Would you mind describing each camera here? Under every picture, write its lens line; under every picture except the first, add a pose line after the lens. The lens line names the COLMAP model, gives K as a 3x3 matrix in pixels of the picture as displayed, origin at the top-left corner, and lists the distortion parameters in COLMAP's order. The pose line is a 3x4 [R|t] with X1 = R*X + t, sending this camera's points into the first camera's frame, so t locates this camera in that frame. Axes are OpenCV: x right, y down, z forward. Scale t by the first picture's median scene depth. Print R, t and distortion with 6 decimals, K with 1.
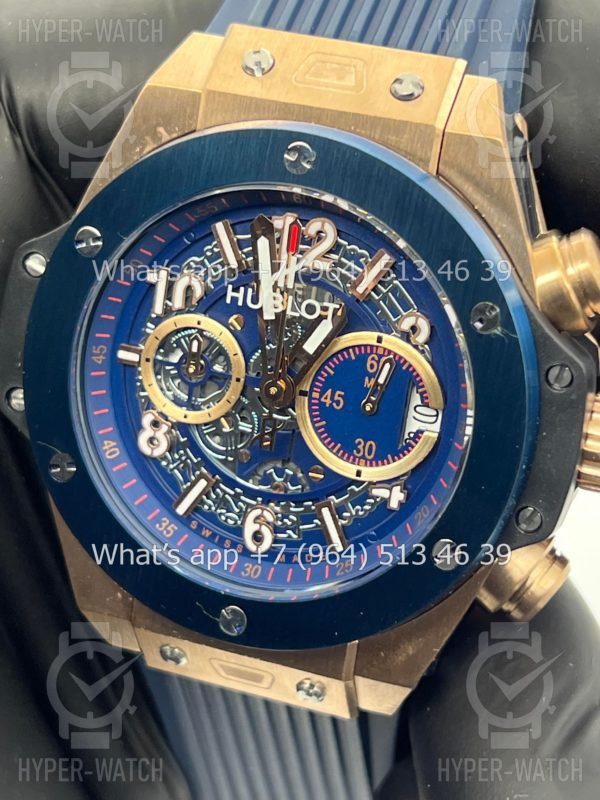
lens RADIAL K [[1858.5, 0, 300.0], [0, 1858.5, 400.0], [0, 0, 1]] dist [0.191619, 0.132217]
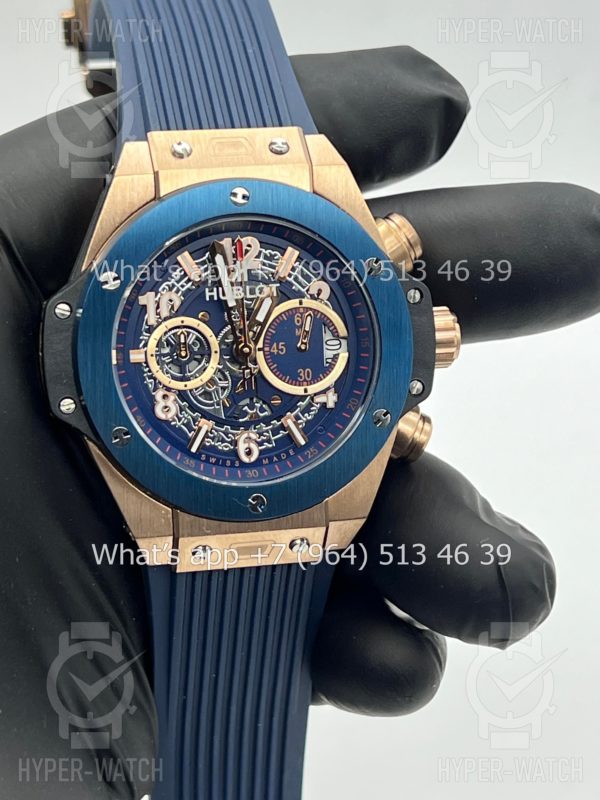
lens RADIAL K [[1858.5, 0, 300.0], [0, 1858.5, 400.0], [0, 0, 1]] dist [0.191619, 0.132217]
pose [[0.861051, -0.219359, 0.458772, -0.688453], [0.280286, 0.957488, -0.068241, 0.151613], [-0.424299, 0.187346, 0.885930, -0.380059]]
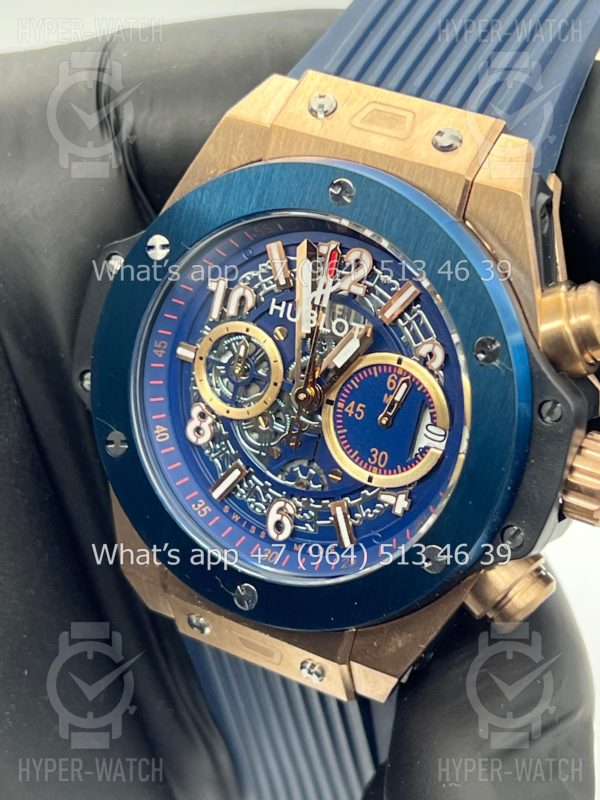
lens RADIAL K [[1858.5, 0, 300.0], [0, 1858.5, 400.0], [0, 0, 1]] dist [0.191619, 0.132217]
pose [[0.985417, 0.113504, -0.126770, 0.125413], [-0.116629, 0.993022, -0.017480, 0.016702], [0.123901, 0.032011, 0.991778, -0.112065]]
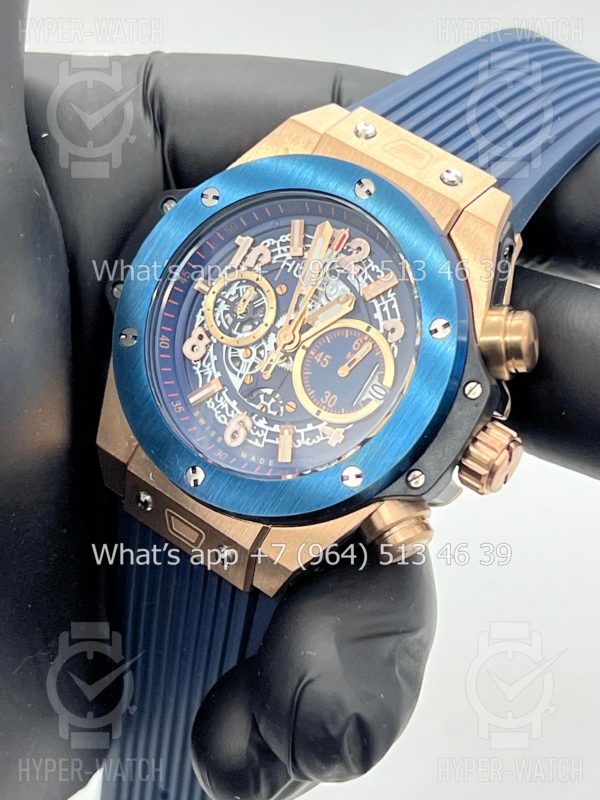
lens RADIAL K [[1858.5, 0, 300.0], [0, 1858.5, 400.0], [0, 0, 1]] dist [0.191619, 0.132217]
pose [[0.917663, 0.383517, -0.103966, 0.160731], [-0.396999, 0.896029, -0.198807, 0.314329], [0.016911, 0.223712, 0.974509, -0.372536]]
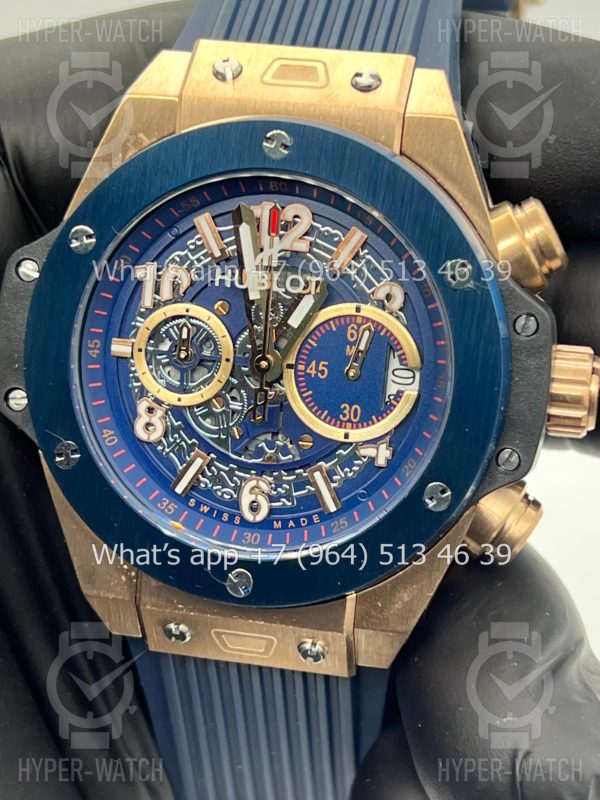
lens RADIAL K [[1858.5, 0, 300.0], [0, 1858.5, 400.0], [0, 0, 1]] dist [0.191619, 0.132217]
pose [[0.991345, -0.068036, 0.112275, -0.115214], [0.079967, 0.991205, -0.105439, 0.130390], [-0.104114, 0.113505, 0.988067, -0.070776]]
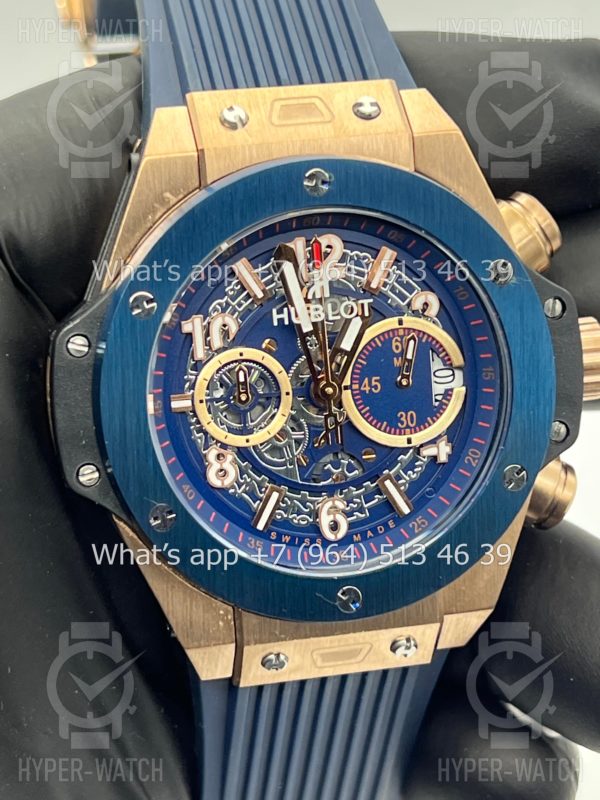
lens RADIAL K [[1858.5, 0, 300.0], [0, 1858.5, 400.0], [0, 0, 1]] dist [0.191619, 0.132217]
pose [[0.854030, -0.263747, 0.448409, -0.534346], [0.303172, 0.952784, -0.017003, 0.014294], [-0.422753, 0.150466, 0.893667, -0.005995]]
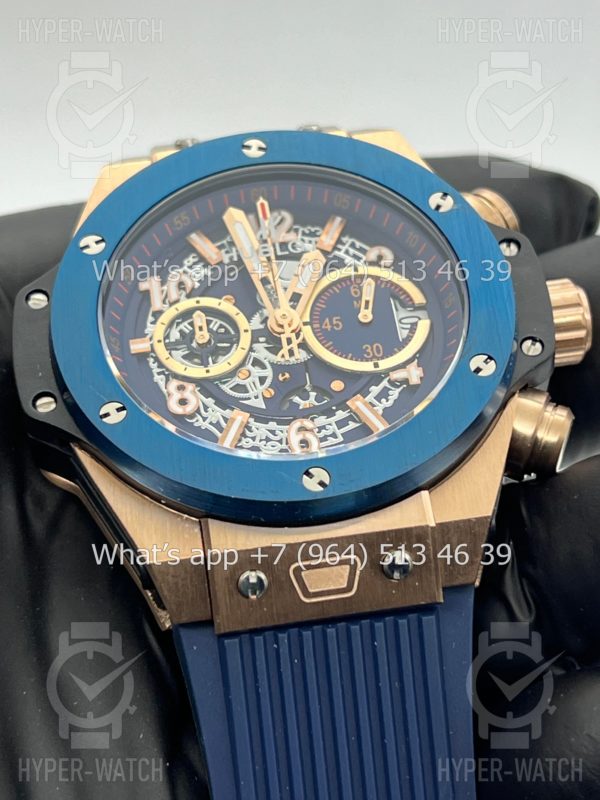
lens RADIAL K [[1858.5, 0, 300.0], [0, 1858.5, 400.0], [0, 0, 1]] dist [0.191619, 0.132217]
pose [[0.915366, -0.075746, 0.395434, -0.454917], [0.340732, 0.668961, -0.660600, 0.777321], [-0.214492, 0.739428, 0.638154, 0.306117]]
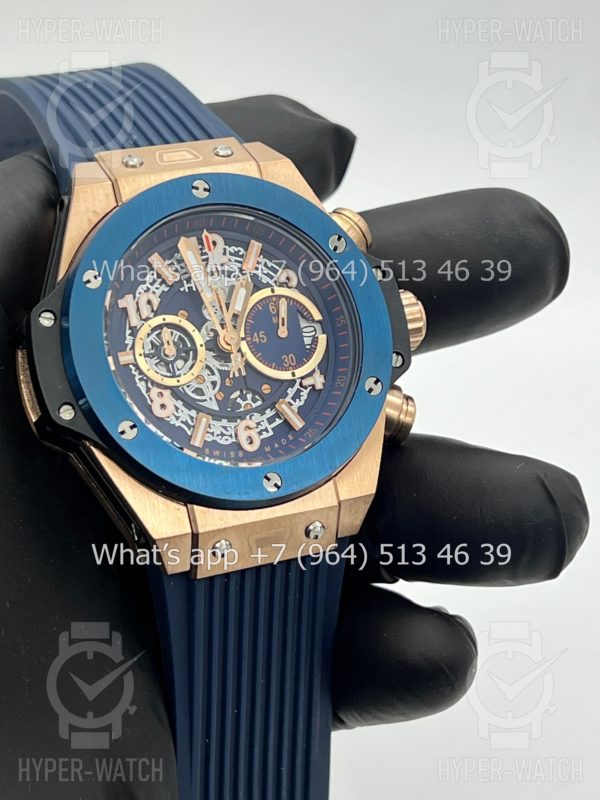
lens RADIAL K [[1858.5, 0, 300.0], [0, 1858.5, 400.0], [0, 0, 1]] dist [0.191619, 0.132217]
pose [[0.729522, -0.224863, 0.645936, -0.977225], [0.465897, 0.854796, -0.228614, 0.416766], [-0.500737, 0.467718, 0.728356, -0.133835]]
